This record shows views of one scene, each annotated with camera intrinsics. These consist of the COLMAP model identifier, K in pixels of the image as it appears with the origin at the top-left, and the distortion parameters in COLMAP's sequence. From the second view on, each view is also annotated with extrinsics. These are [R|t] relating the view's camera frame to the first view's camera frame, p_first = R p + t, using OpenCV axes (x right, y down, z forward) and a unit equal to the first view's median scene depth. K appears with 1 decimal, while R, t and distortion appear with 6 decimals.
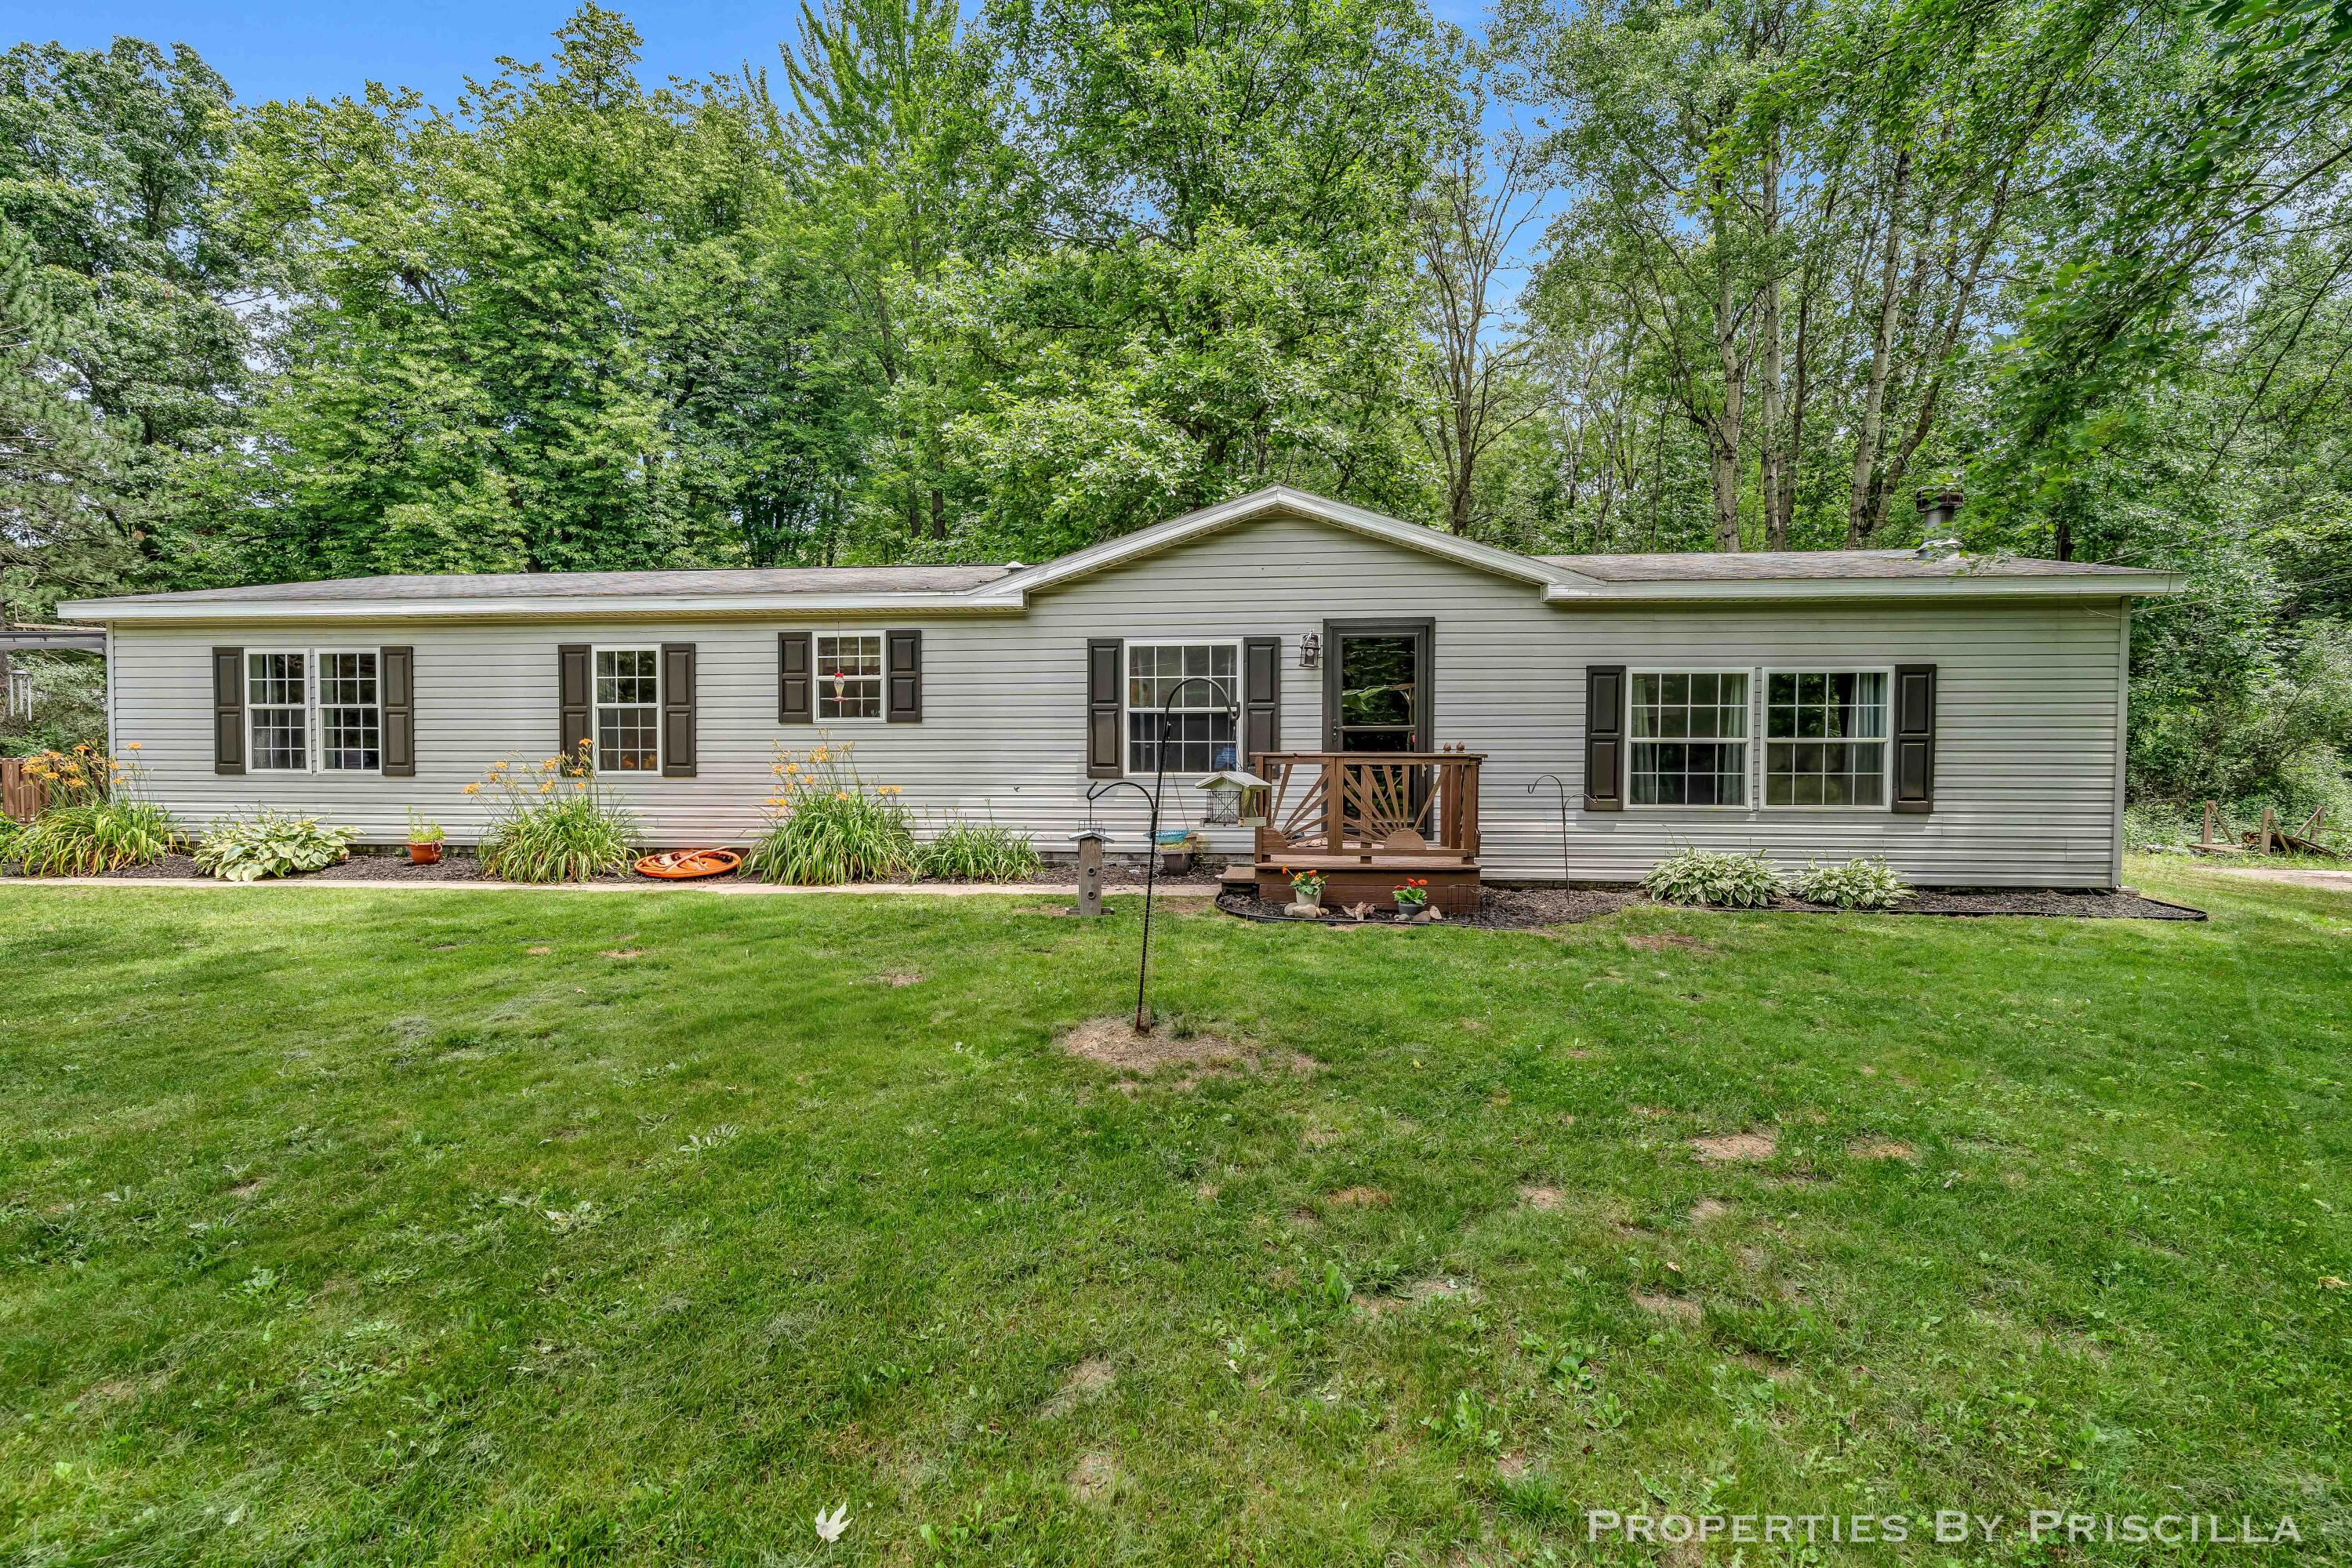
lens RADIAL K [[1091.6, 0, 1187.3], [0, 1091.6, 775.5], [0, 0, 1]] dist [-0.001082, 0.000566]
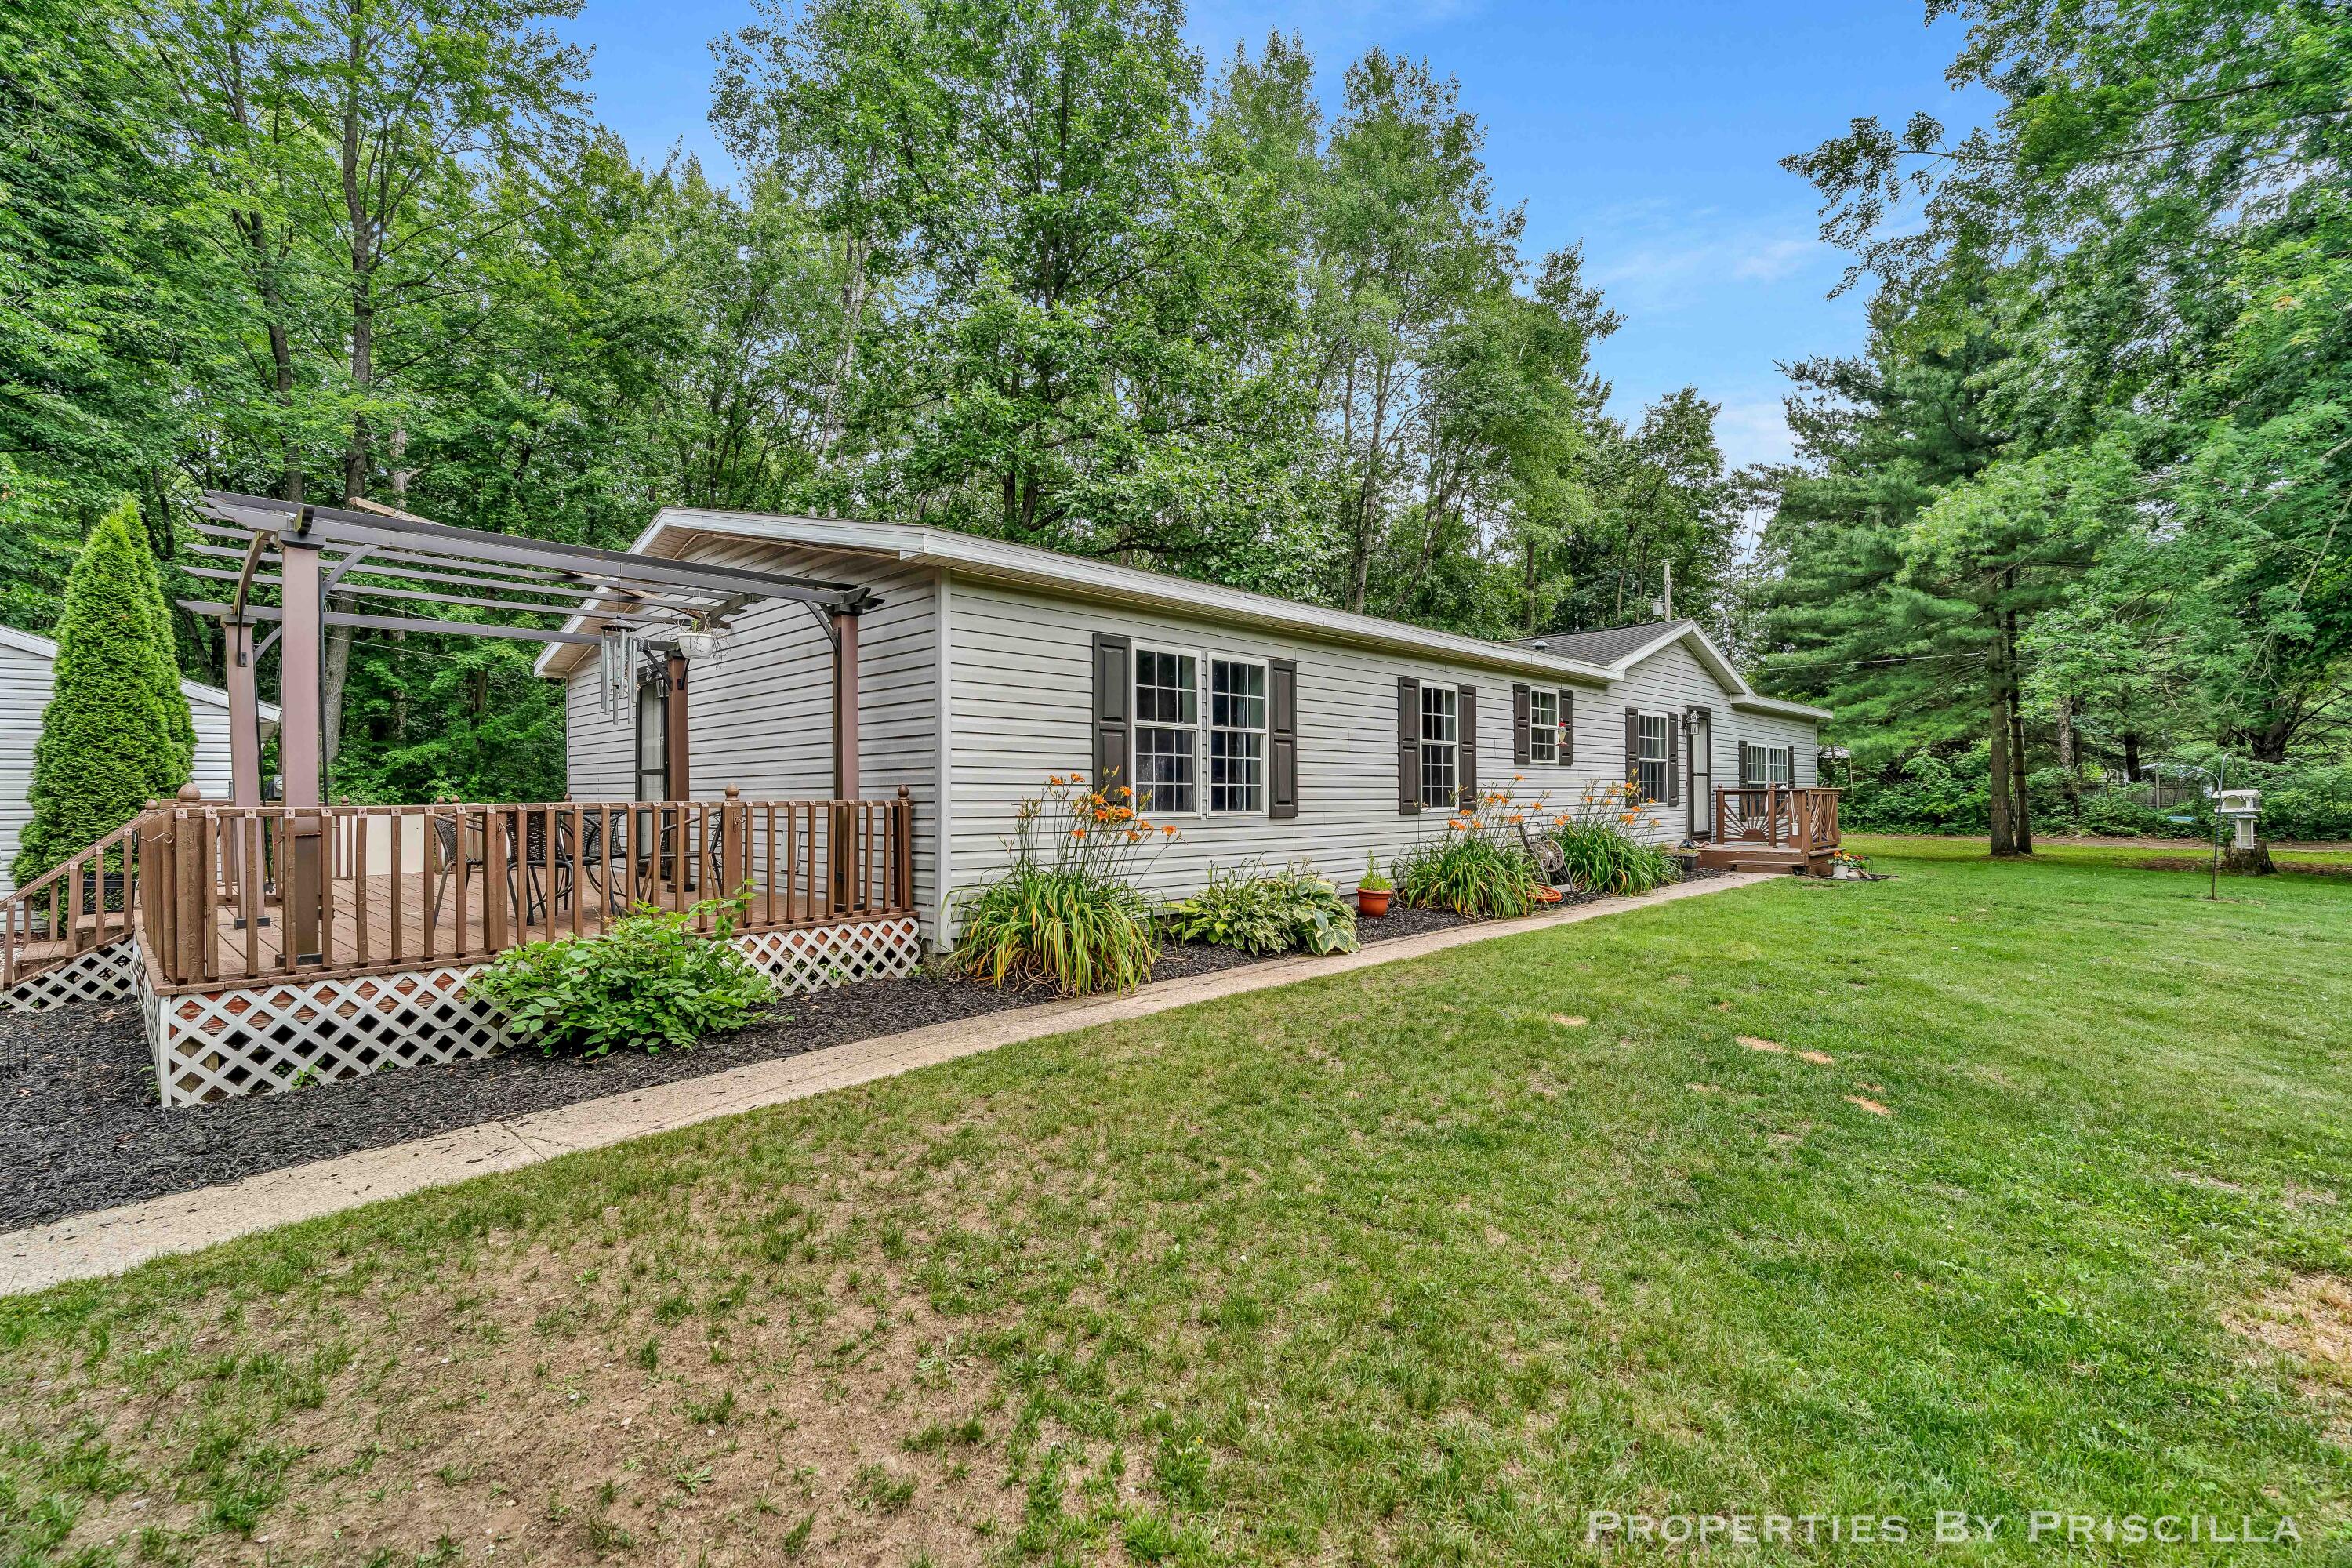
lens RADIAL K [[1066.7, 0, 1179.2], [0, 1066.7, 790.2], [0, 0, 1]] dist [-0.002341, 0.000198]
pose [[0.616363, 0.000839, 0.787462, -1.407860], [0.029642, 0.999266, -0.024266, -0.002766], [-0.786904, 0.038299, 0.615886, 0.567336]]
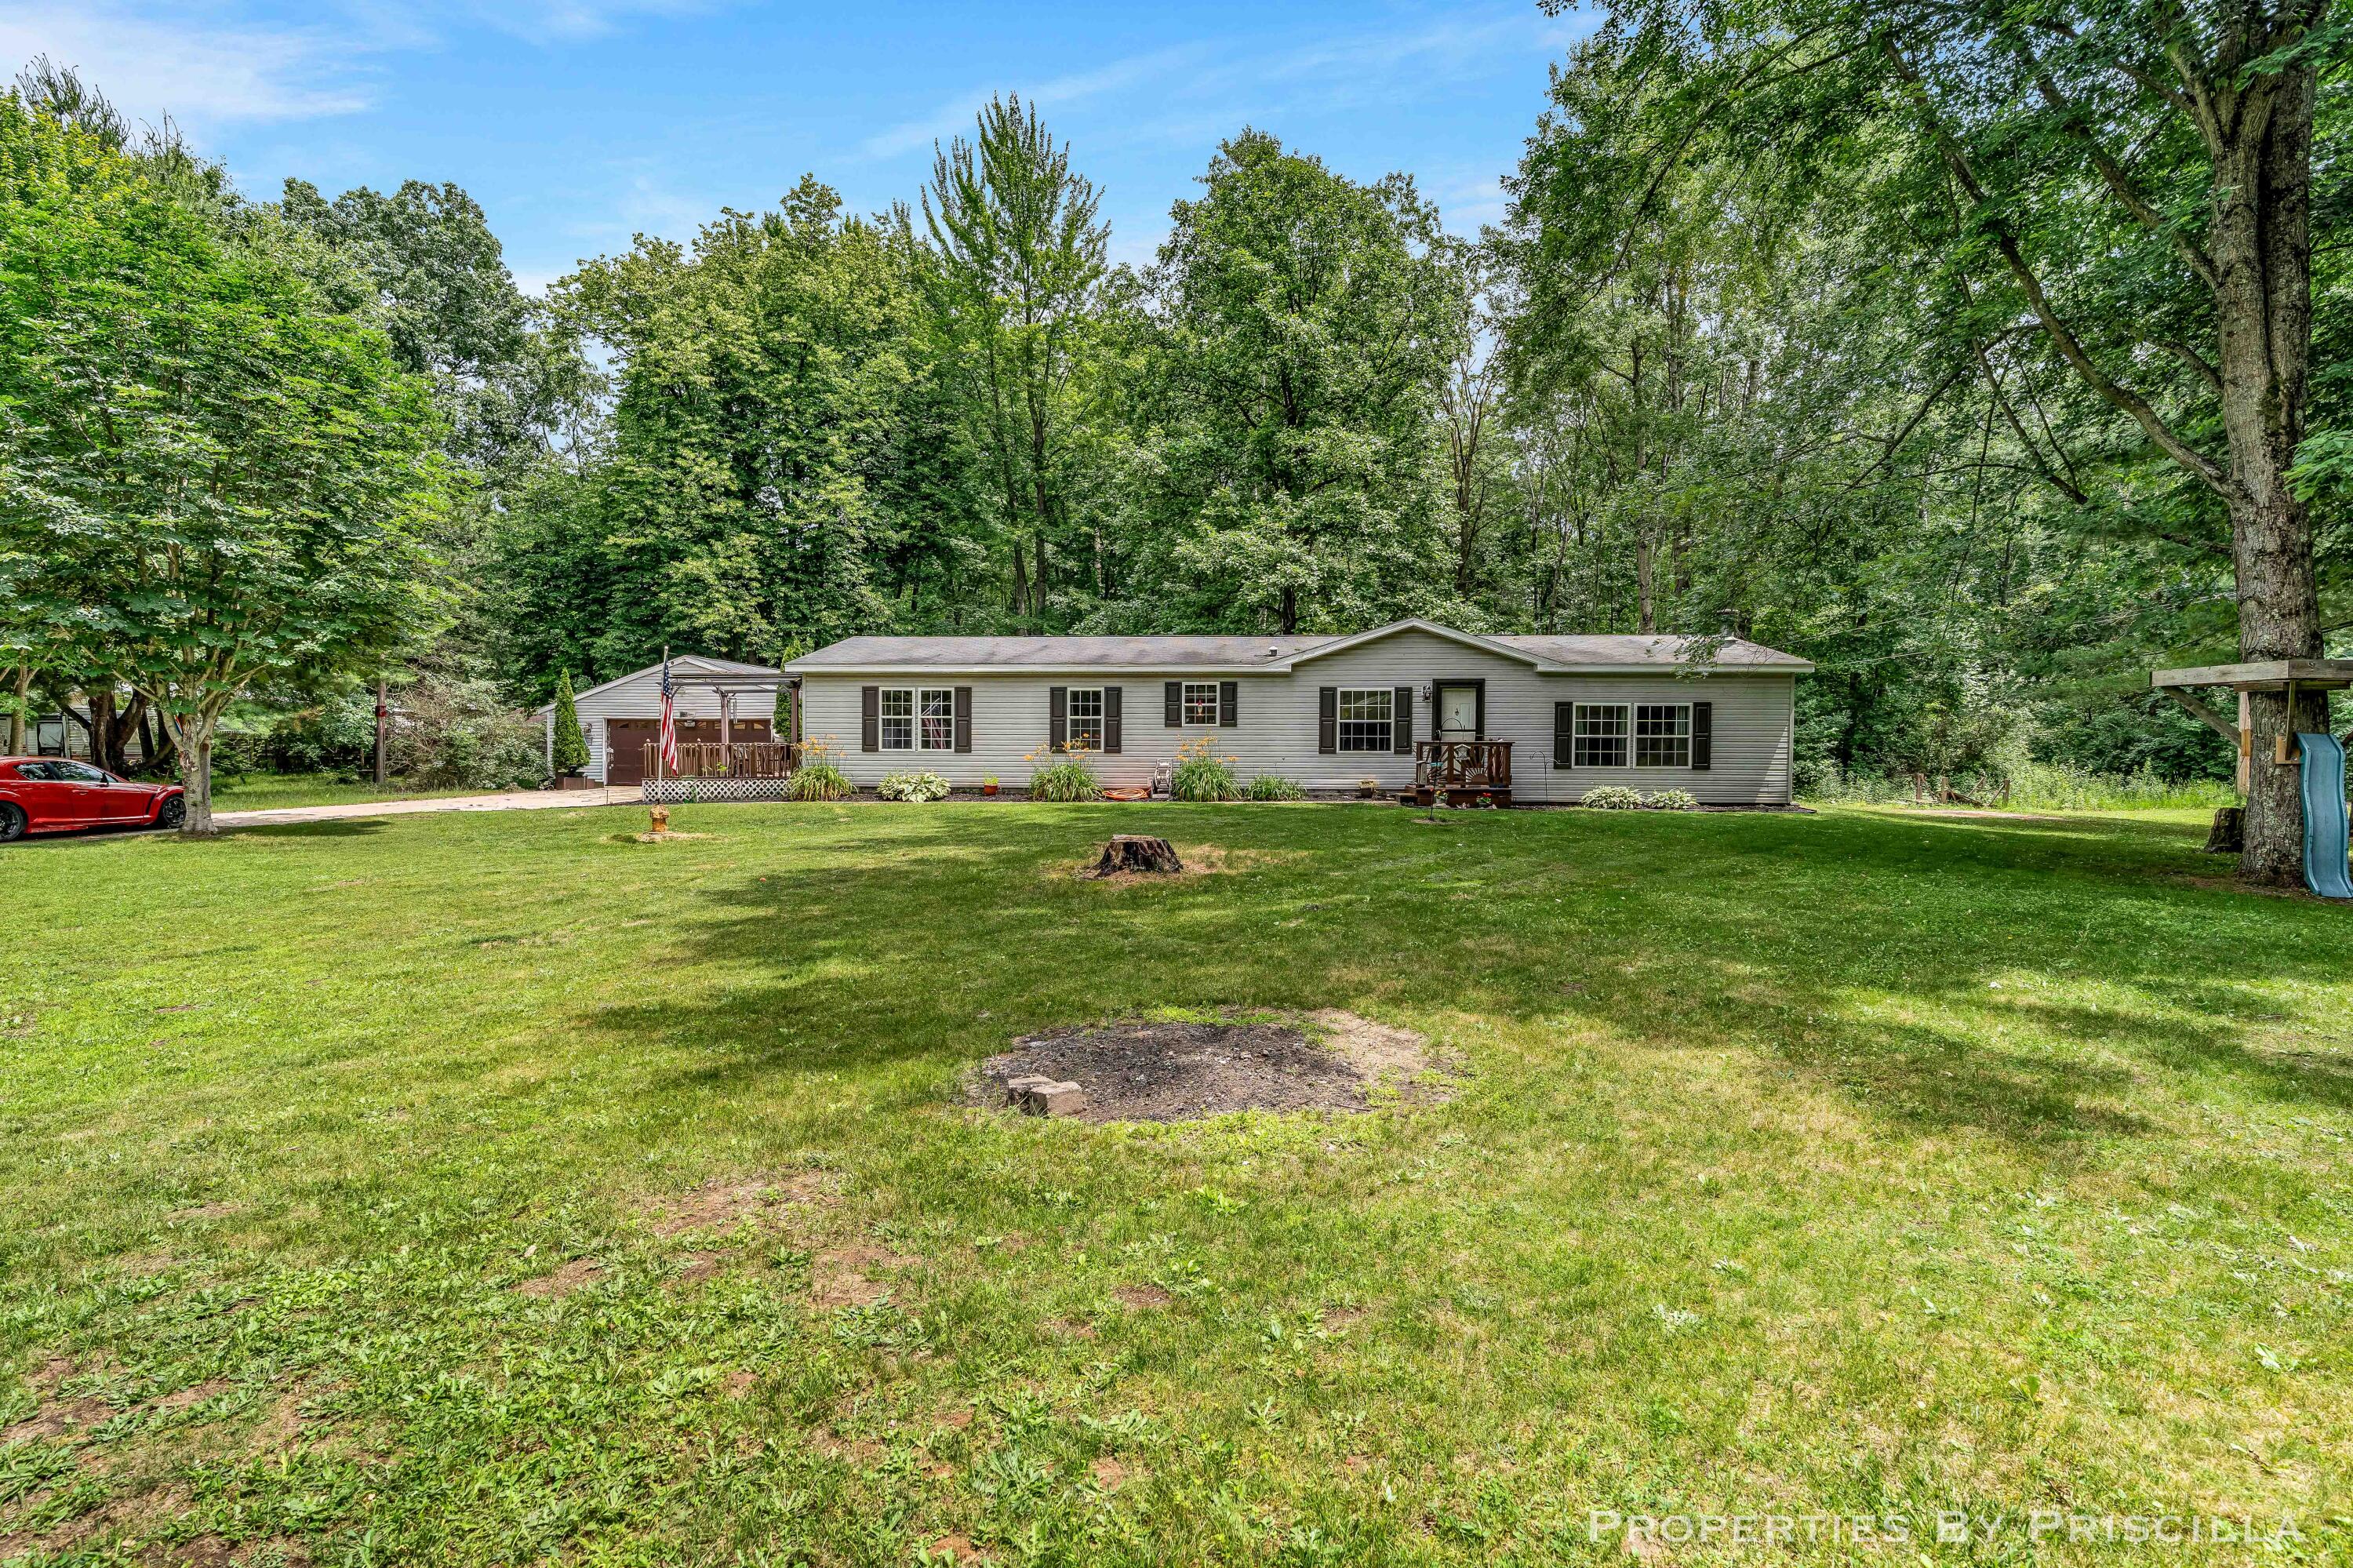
lens RADIAL K [[1092.1, 0, 1187.8], [0, 1092.1, 775.5], [0, 0, 1]] dist [-0.001082, 0.000566]
pose [[0.999157, 0.001213, 0.041030, -0.397345], [-0.001397, 0.999989, 0.004456, 0.032822], [-0.041025, -0.004509, 0.999148, -1.000882]]
